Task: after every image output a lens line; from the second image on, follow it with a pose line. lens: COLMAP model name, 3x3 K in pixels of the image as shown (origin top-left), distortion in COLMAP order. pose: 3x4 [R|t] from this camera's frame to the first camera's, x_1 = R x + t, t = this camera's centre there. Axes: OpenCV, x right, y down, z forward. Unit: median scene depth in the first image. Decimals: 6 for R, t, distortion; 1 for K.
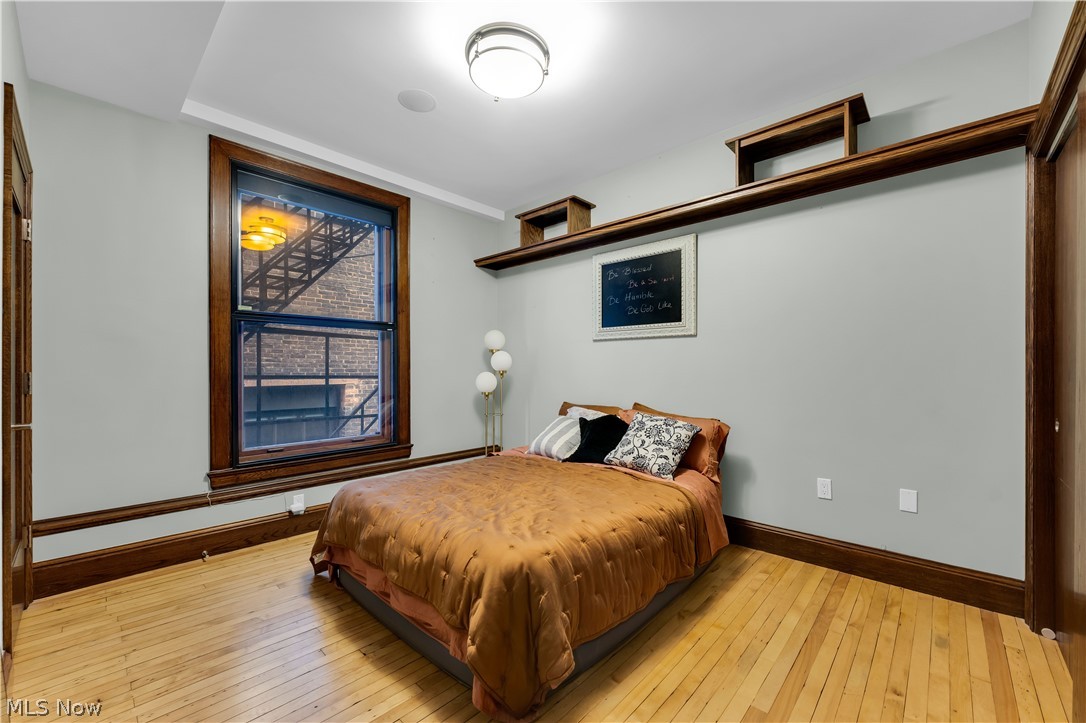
lens RADIAL K [[442.0, 0, 534.5], [0, 442.0, 366.7], [0, 0, 1]] dist [0.011024, -0.005790]
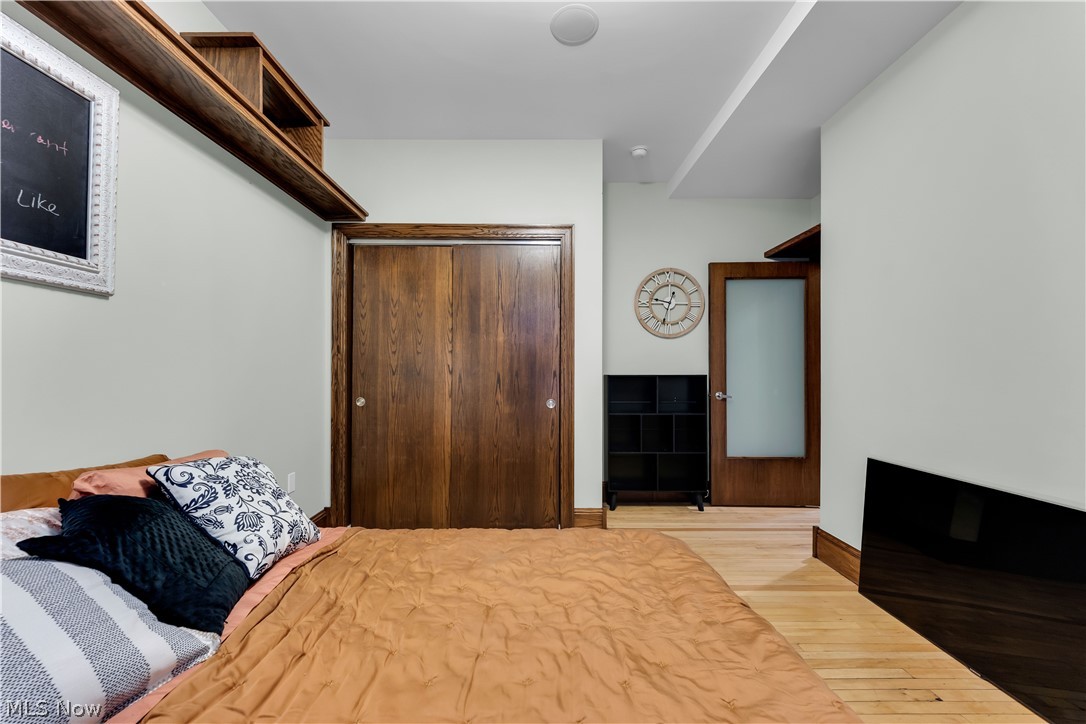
lens RADIAL K [[442.0, 0, 534.5], [0, 442.0, 367.2], [0, 0, 1]] dist [0.011024, -0.005790]
pose [[-0.687259, 0.006960, 0.726379, -0.307092], [-0.000538, 0.999949, -0.010090, 0.012338], [-0.726412, -0.007325, -0.687220, 0.980718]]
